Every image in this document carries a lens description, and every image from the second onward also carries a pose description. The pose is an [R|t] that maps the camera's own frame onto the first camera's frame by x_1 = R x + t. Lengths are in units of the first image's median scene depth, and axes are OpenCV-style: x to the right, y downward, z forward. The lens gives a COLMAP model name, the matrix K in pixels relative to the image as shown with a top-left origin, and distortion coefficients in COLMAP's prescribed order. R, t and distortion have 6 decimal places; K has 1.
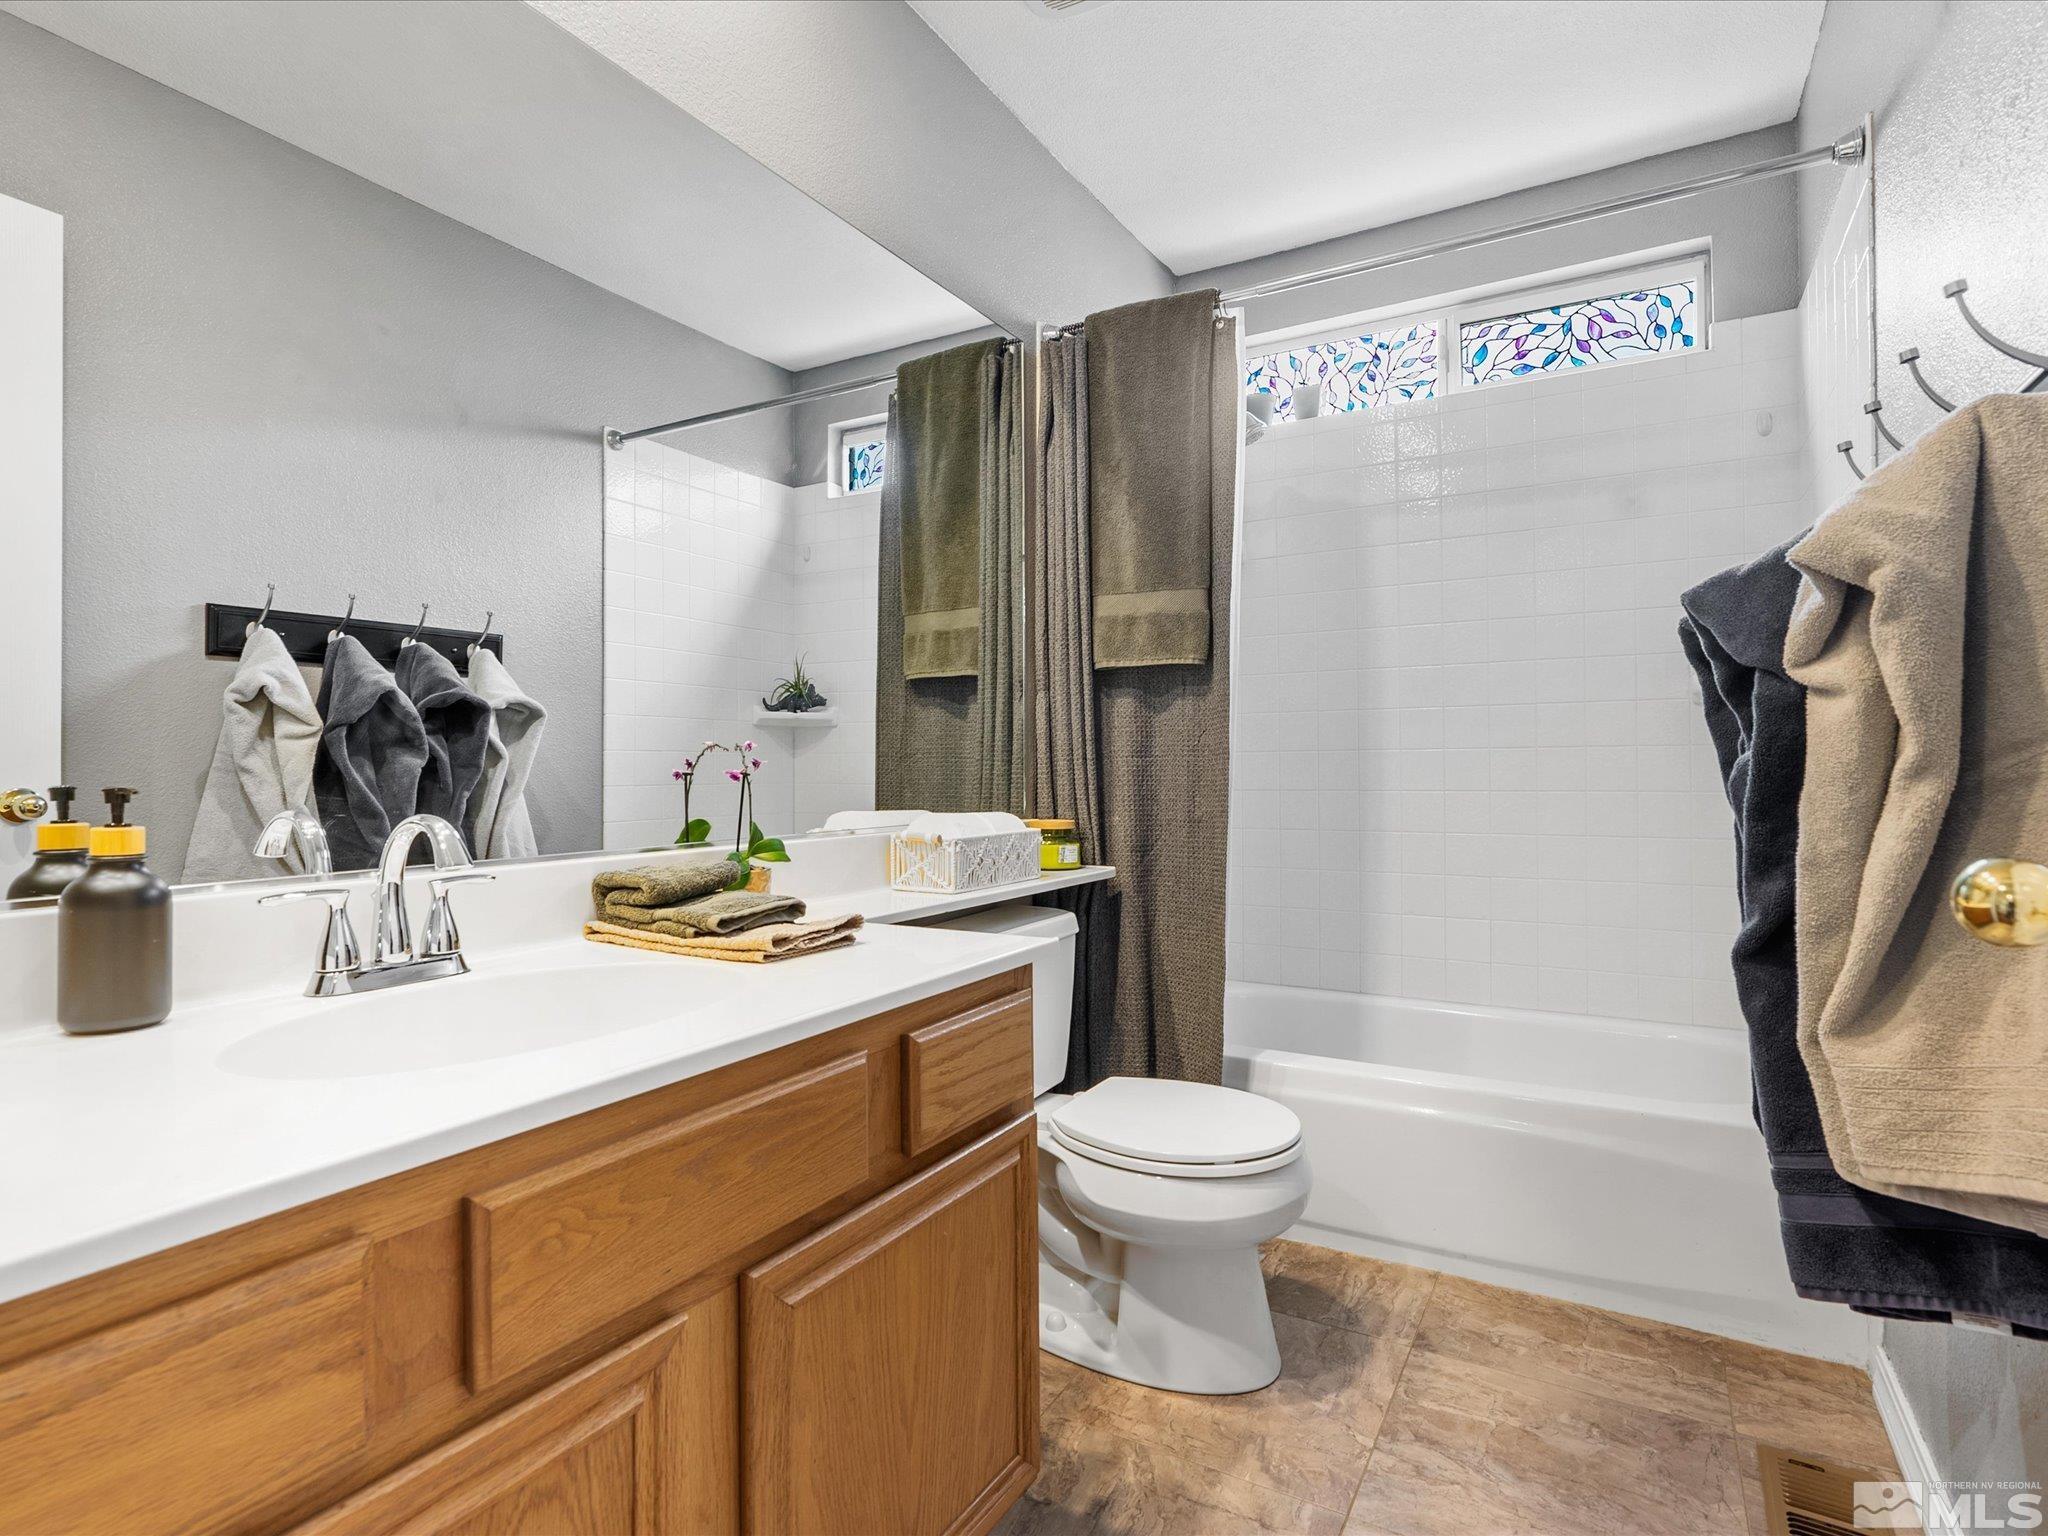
lens RADIAL K [[1077.3, 0, 1029.0], [0, 1077.3, 780.0], [0, 0, 1]] dist [-0.001102, 0.000220]
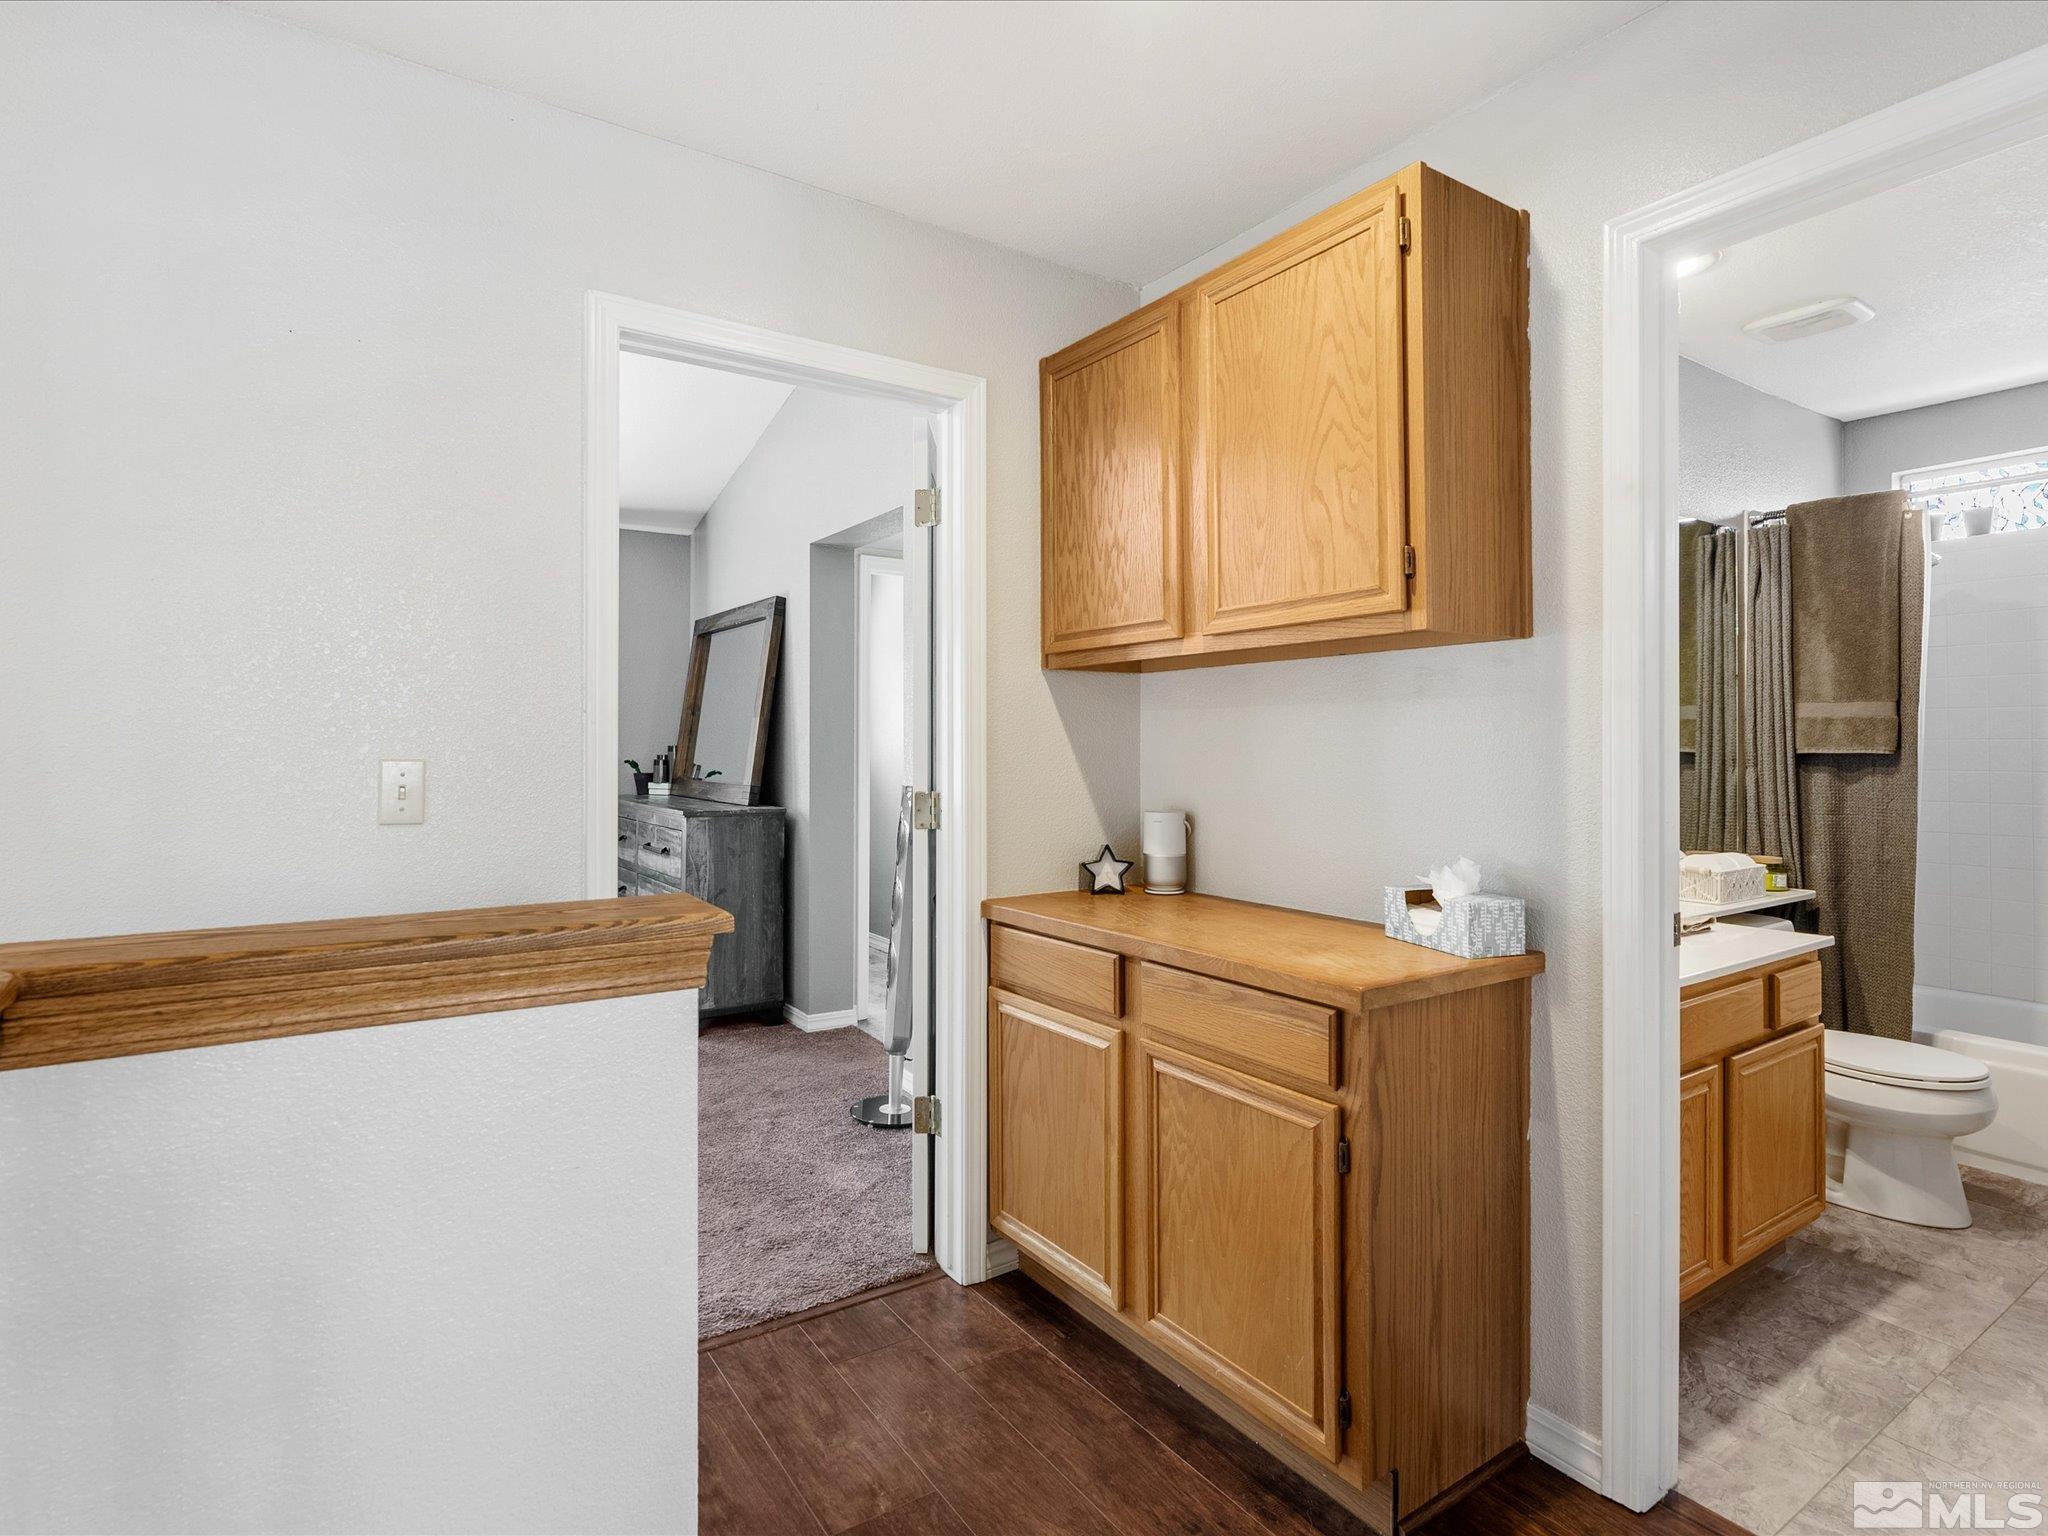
lens RADIAL K [[1076.1, 0, 1026.2], [0, 1076.1, 742.6], [0, 0, 1]] dist [0.001562, 0.001802]
pose [[0.902114, 0.005931, -0.431458, -0.251612], [-0.010427, 0.999913, -0.008055, -0.095512], [0.431372, 0.011765, 0.902097, -0.767853]]
